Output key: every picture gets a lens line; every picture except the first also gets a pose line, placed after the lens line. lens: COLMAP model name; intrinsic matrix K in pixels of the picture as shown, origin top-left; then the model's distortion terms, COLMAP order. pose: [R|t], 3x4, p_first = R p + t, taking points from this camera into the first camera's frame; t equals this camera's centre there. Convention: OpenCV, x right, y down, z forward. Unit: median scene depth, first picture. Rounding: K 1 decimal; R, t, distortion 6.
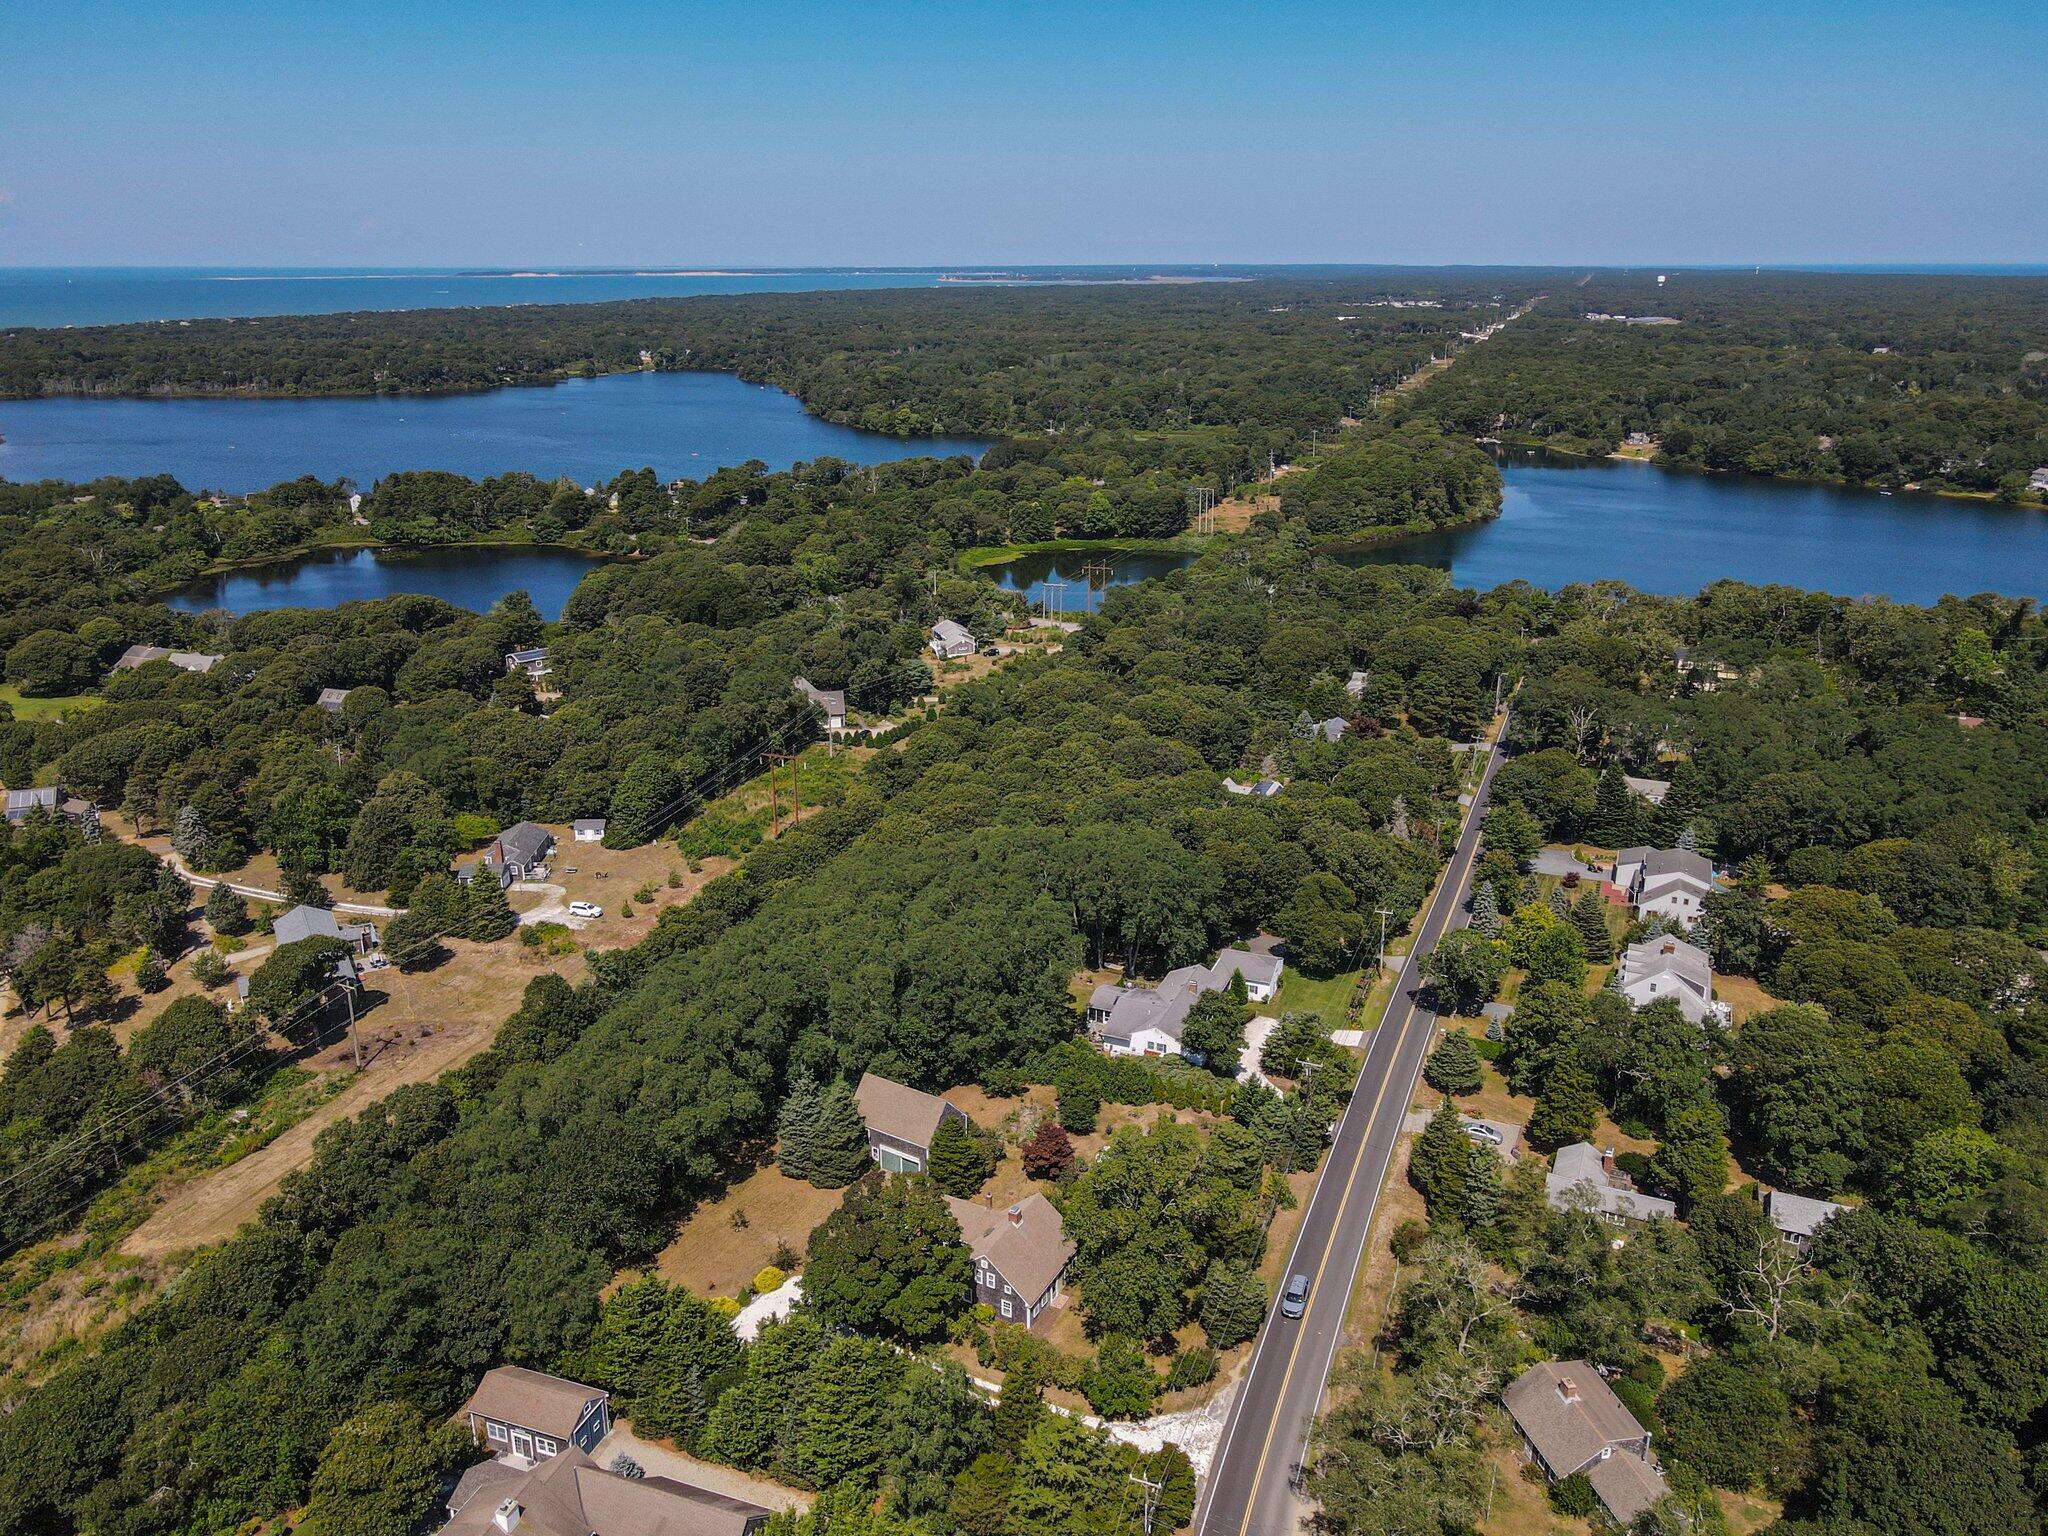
lens RADIAL K [[1515.6, 0, 1015.9], [0, 1515.6, 770.3], [0, 0, 1]] dist [-0.005007, 0.044108]
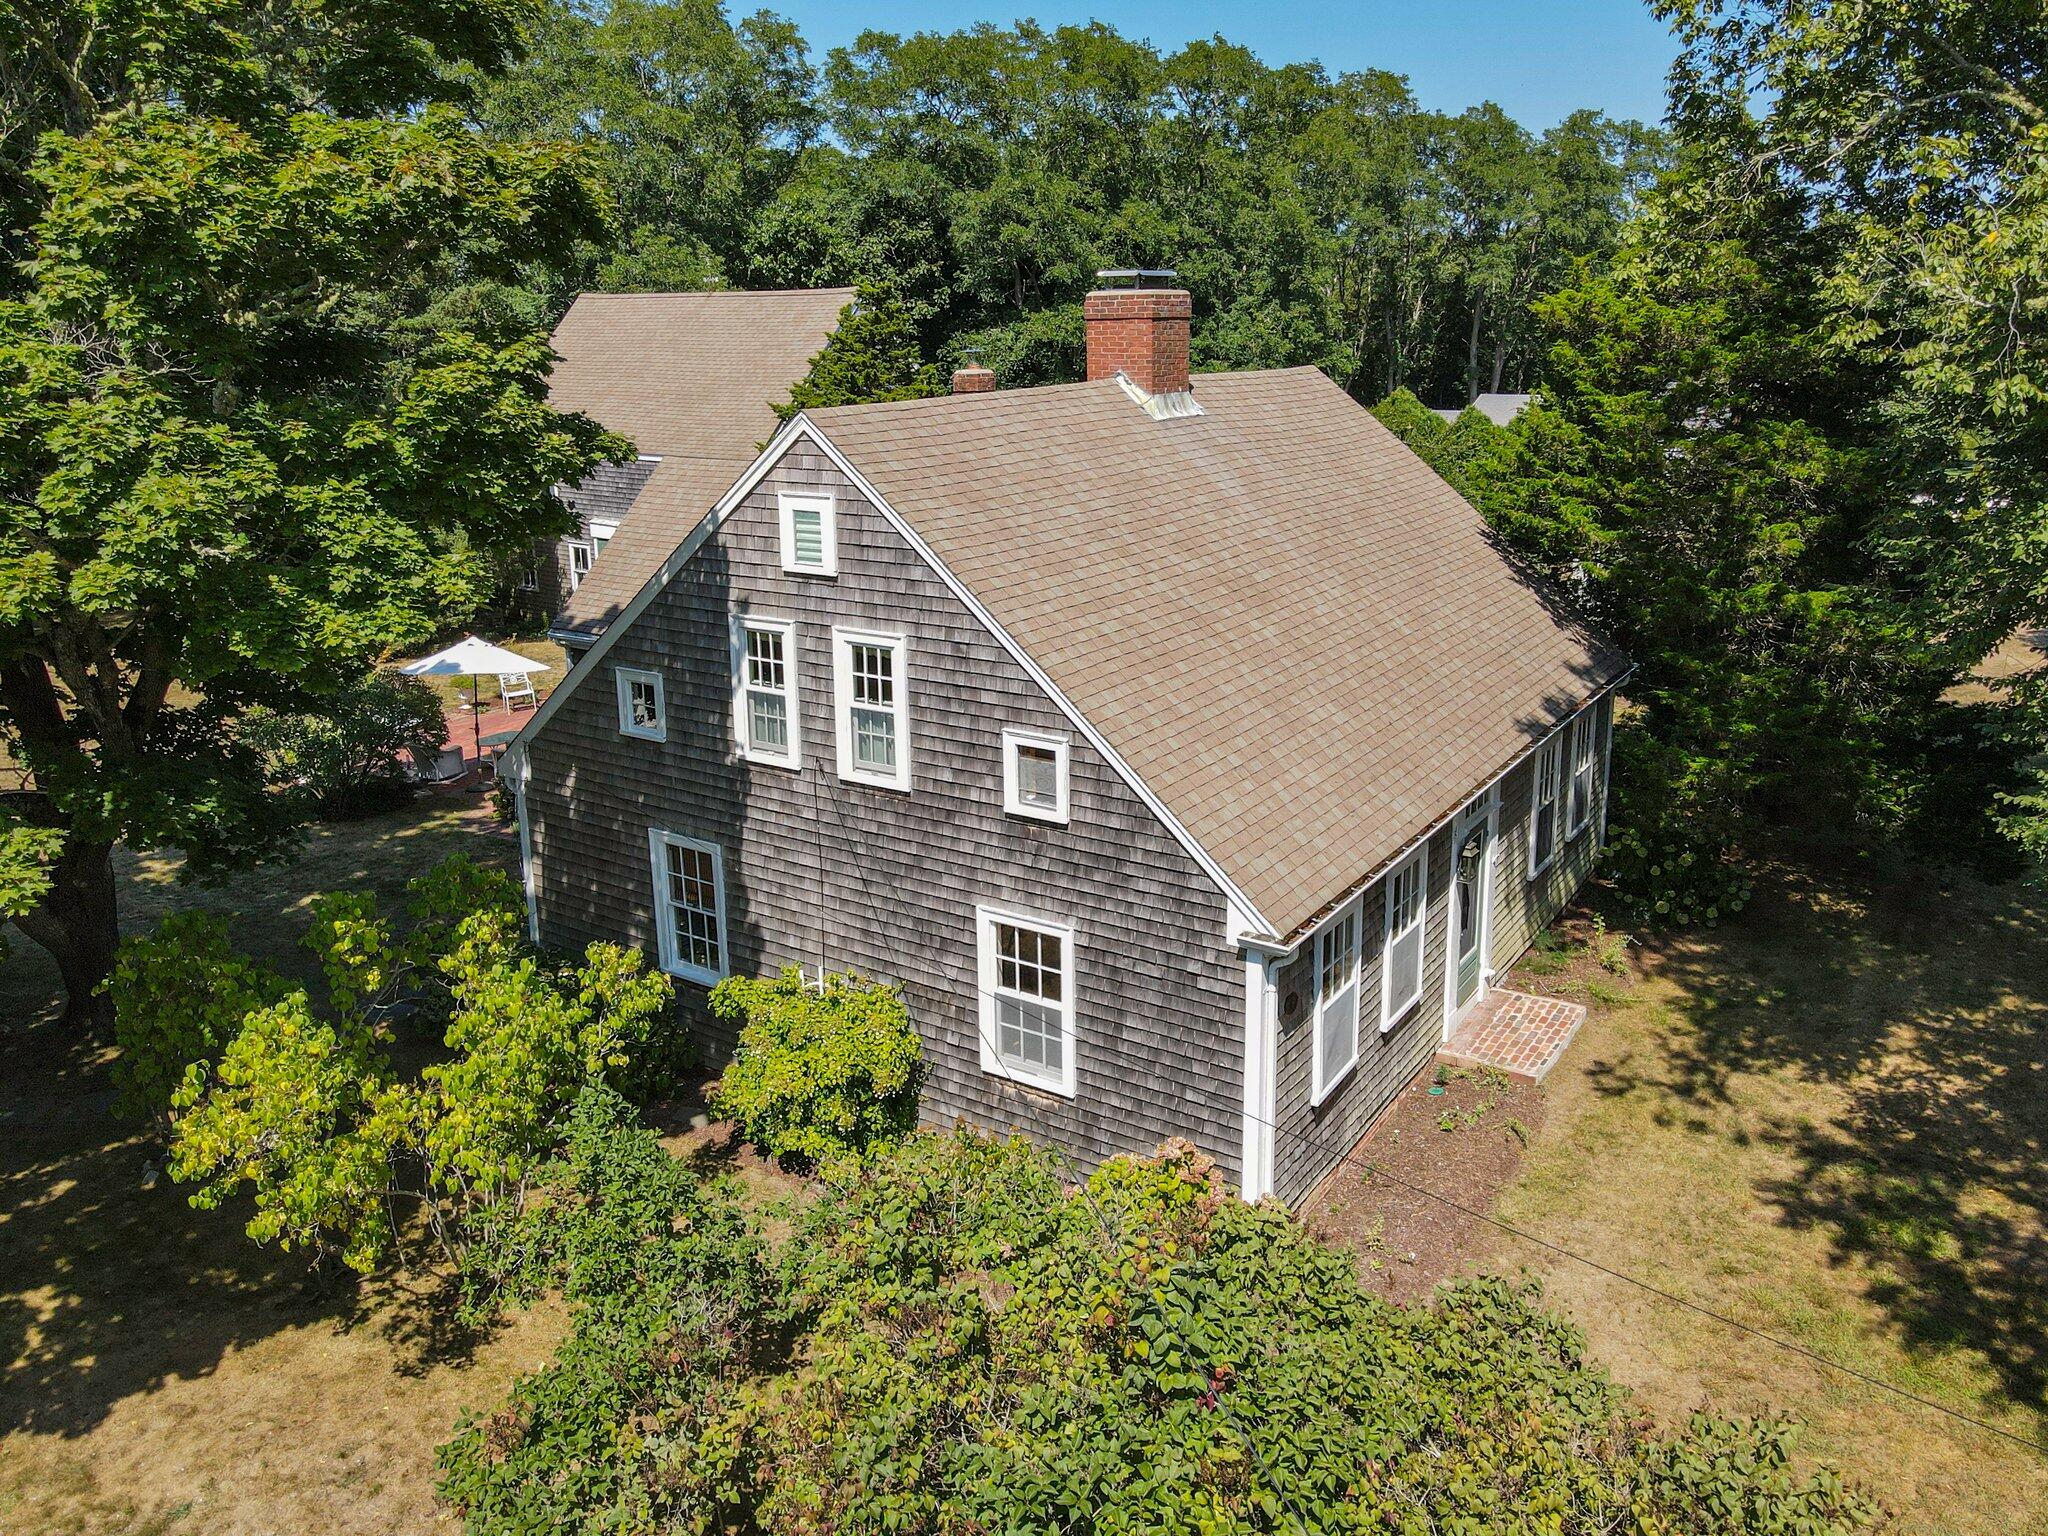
lens RADIAL K [[1508.0, 0, 1042.3], [0, 1508.0, 768.0], [0, 0, 1]] dist [0.007936, 0.011624]
pose [[0.996551, 0.017425, -0.081129, 0.001109], [-0.022642, 0.997703, -0.063837, 0.164448], [0.079830, 0.065454, 0.994657, 0.428759]]
